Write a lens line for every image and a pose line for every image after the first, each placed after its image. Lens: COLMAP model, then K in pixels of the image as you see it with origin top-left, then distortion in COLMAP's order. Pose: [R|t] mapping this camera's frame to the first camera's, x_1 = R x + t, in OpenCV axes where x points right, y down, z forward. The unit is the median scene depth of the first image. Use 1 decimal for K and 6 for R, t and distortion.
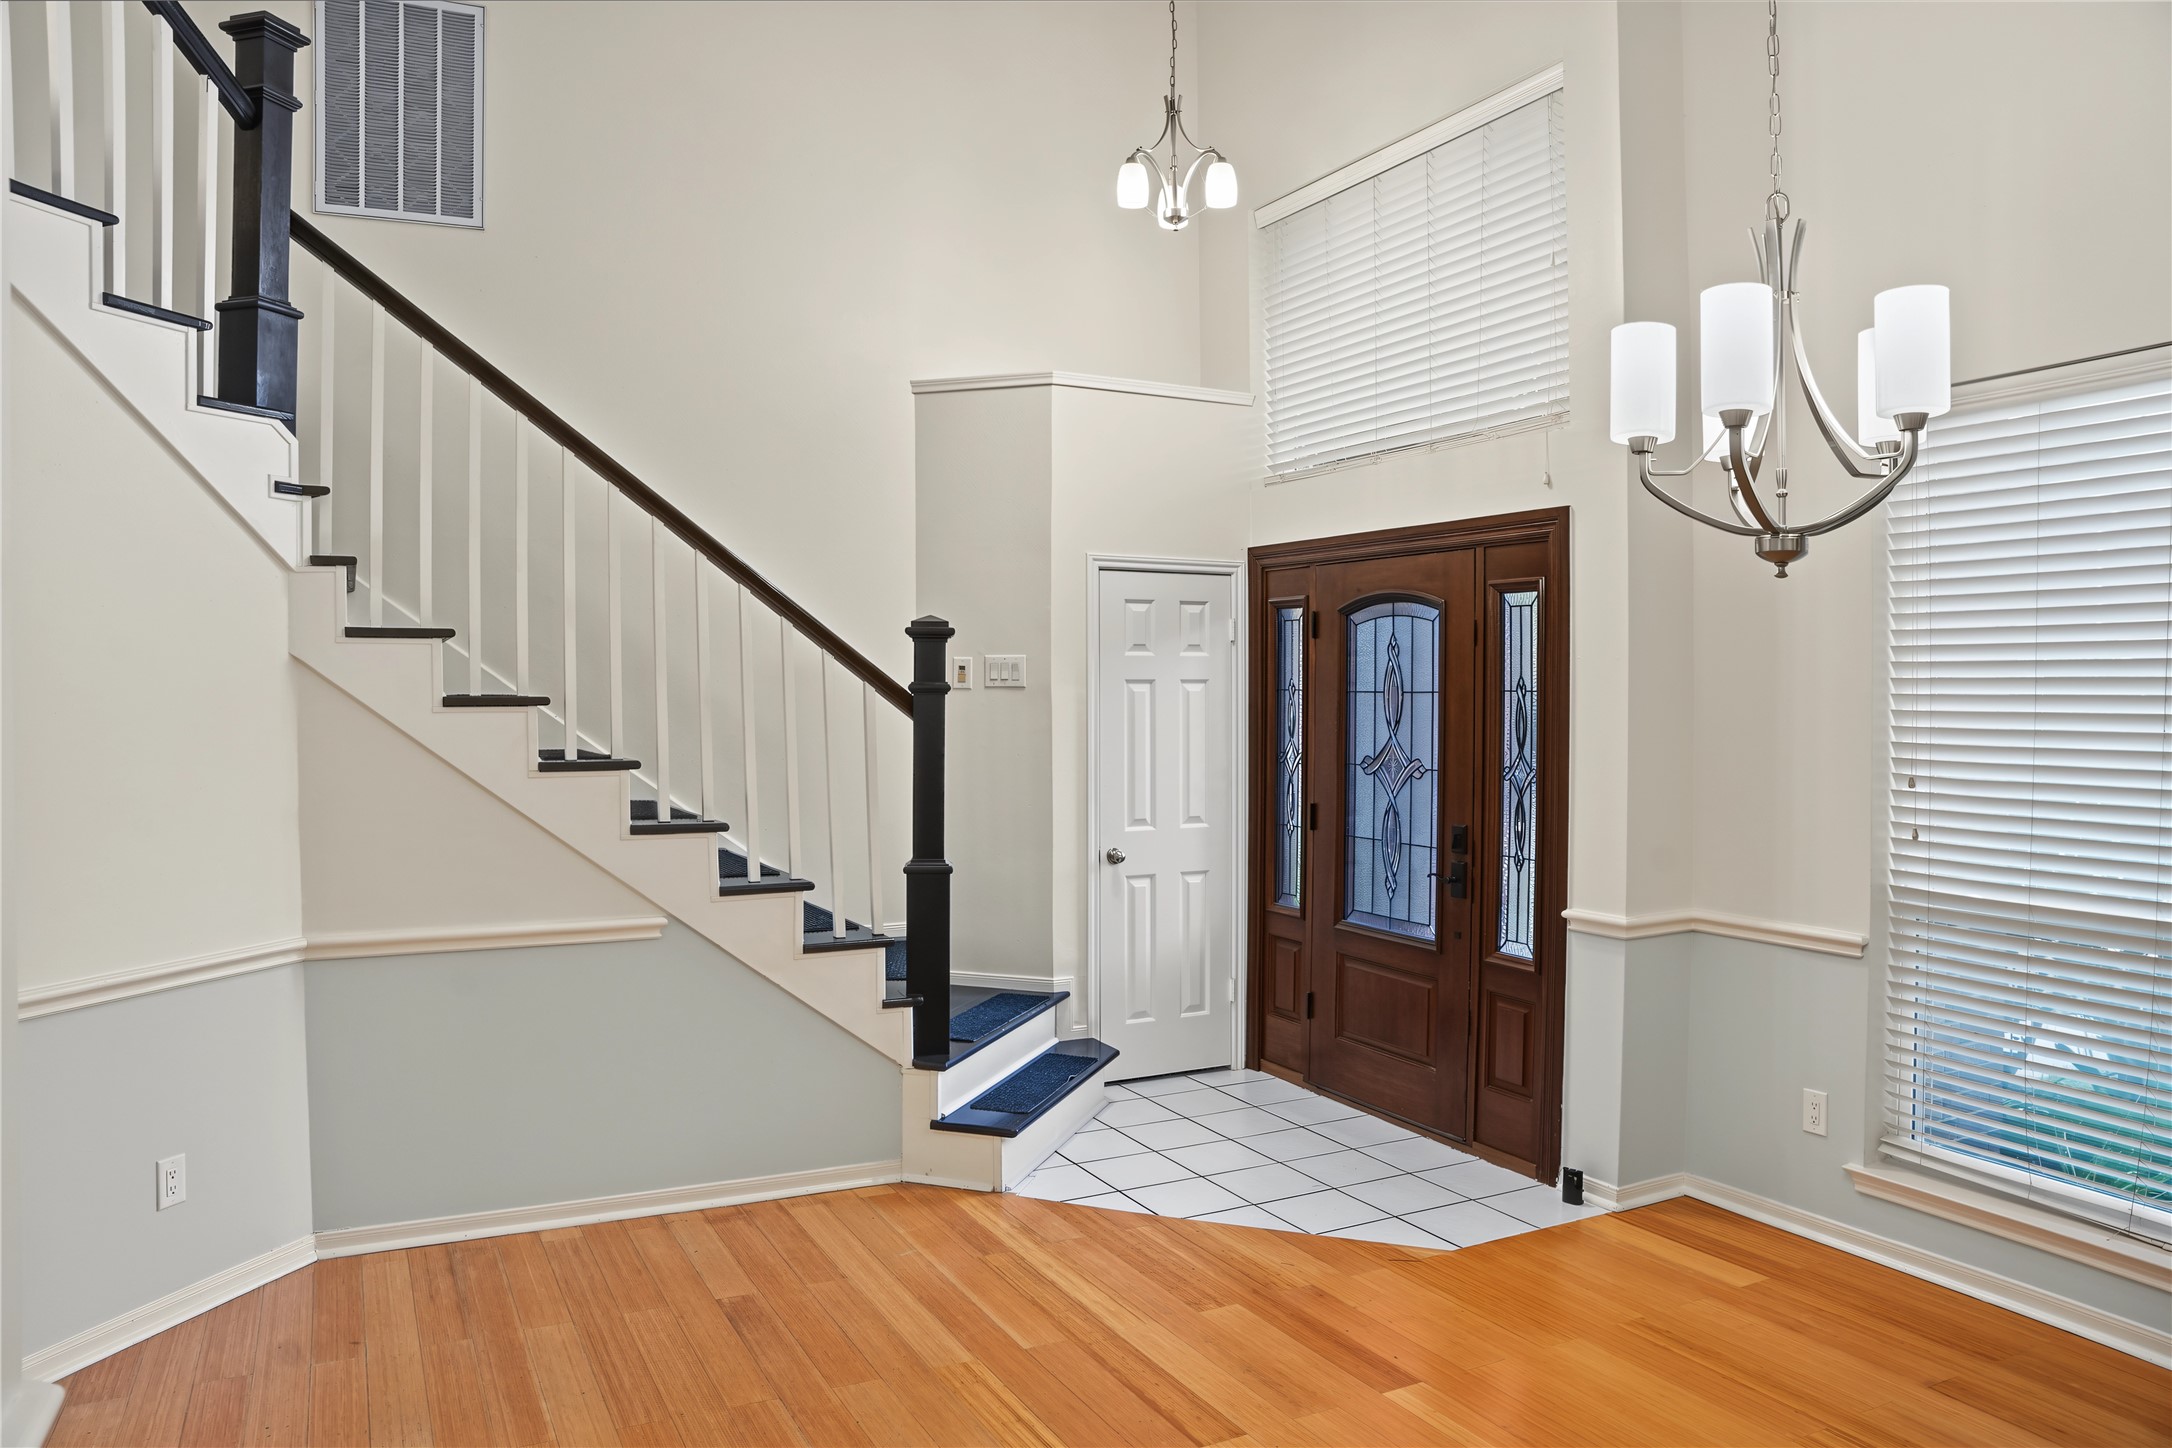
lens RADIAL K [[1525.9, 0, 1081.0], [0, 1525.9, 697.2], [0, 0, 1]] dist [-0.179211, 0.128605]
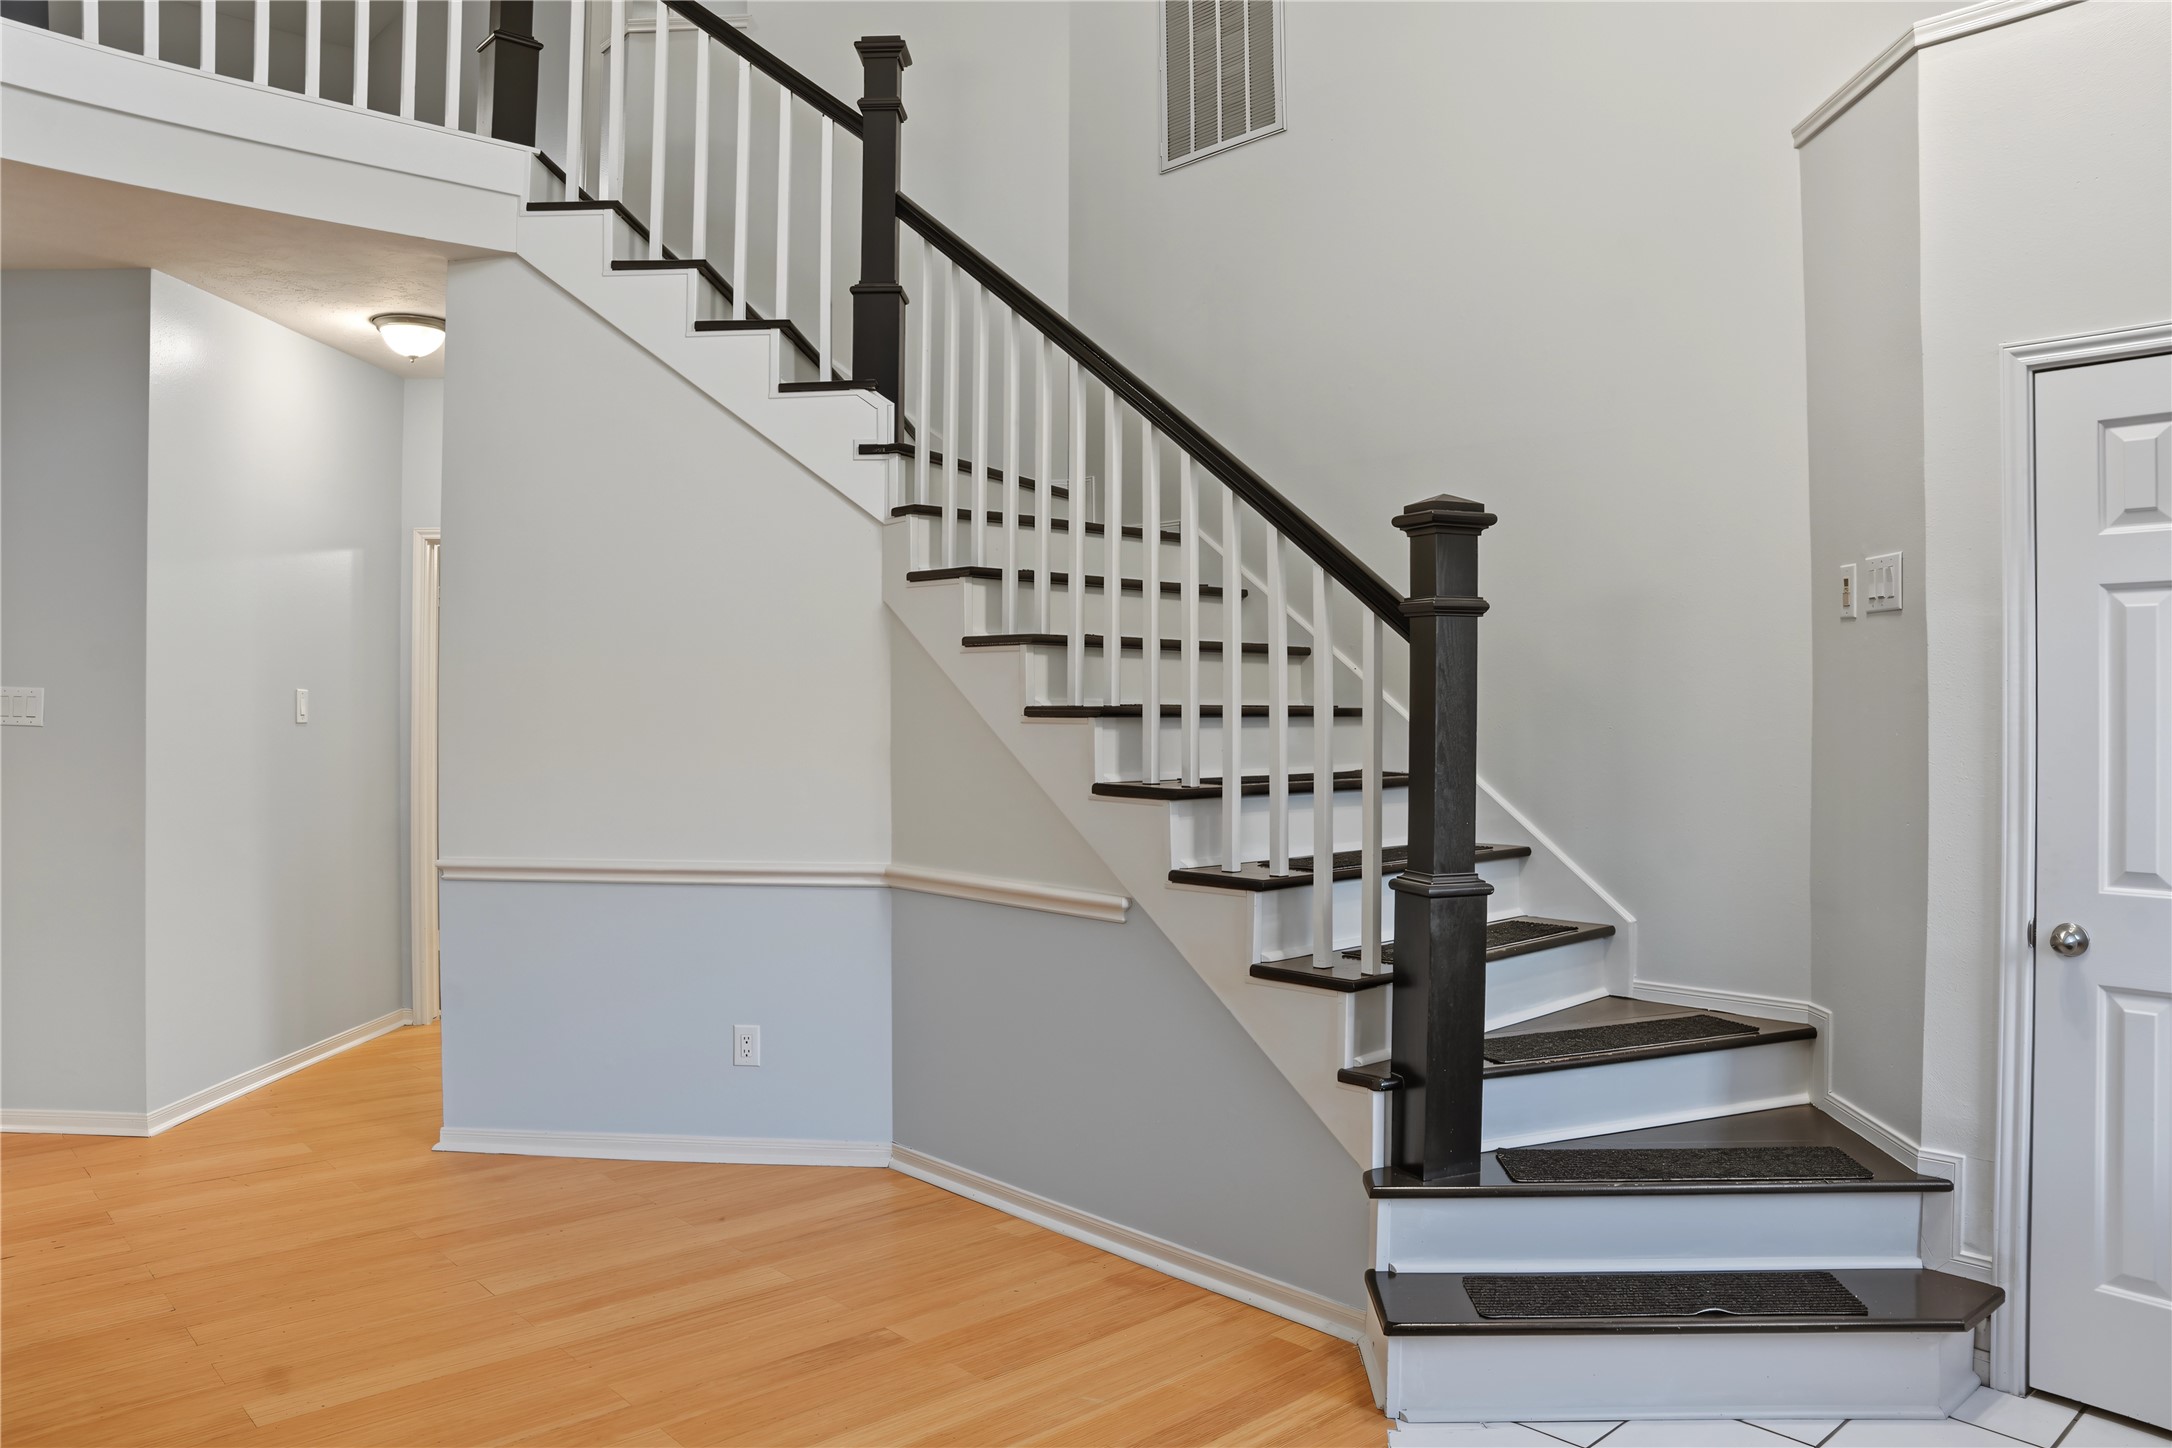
lens RADIAL K [[1525.9, 0, 1081.0], [0, 1525.9, 697.2], [0, 0, 1]] dist [-0.179211, 0.128605]
pose [[0.265154, -0.000159, -0.964206, 0.484203], [-0.007571, 0.999969, -0.002247, 0.035263], [0.964176, 0.007896, 0.265144, 0.699944]]
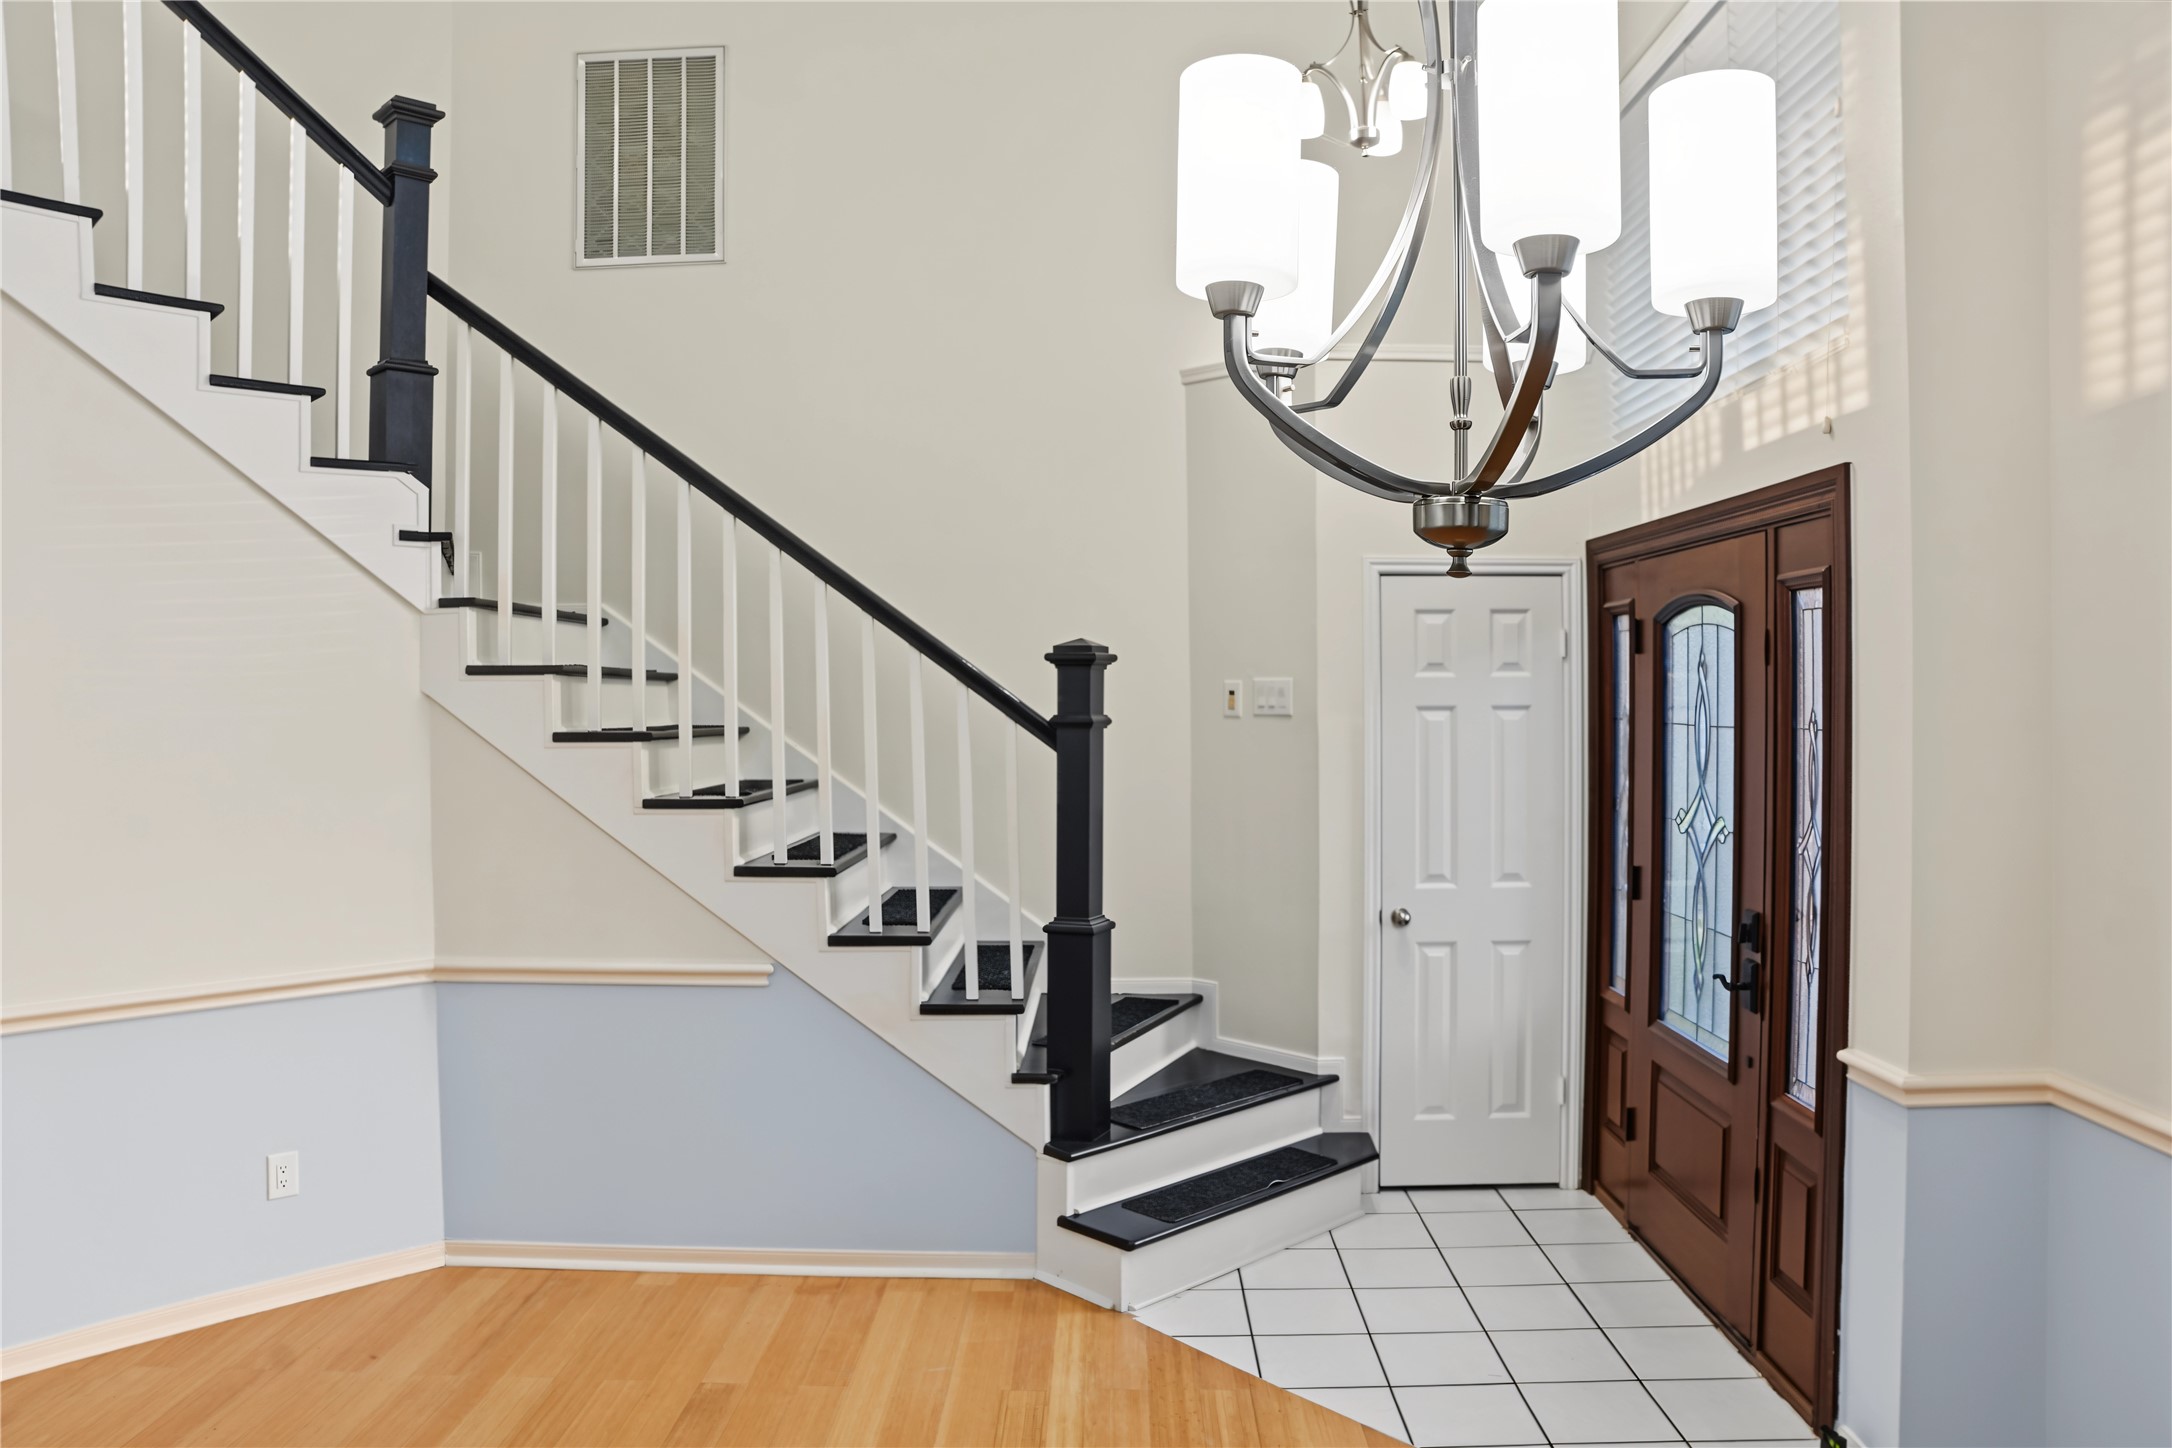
lens RADIAL K [[1525.9, 0, 1081.0], [0, 1525.9, 697.2], [0, 0, 1]] dist [-0.179211, 0.128605]
pose [[0.880331, -0.003619, -0.474345, 0.323069], [0.002461, 0.999992, -0.003061, -0.017962], [0.474353, 0.001527, 0.880334, 0.235767]]
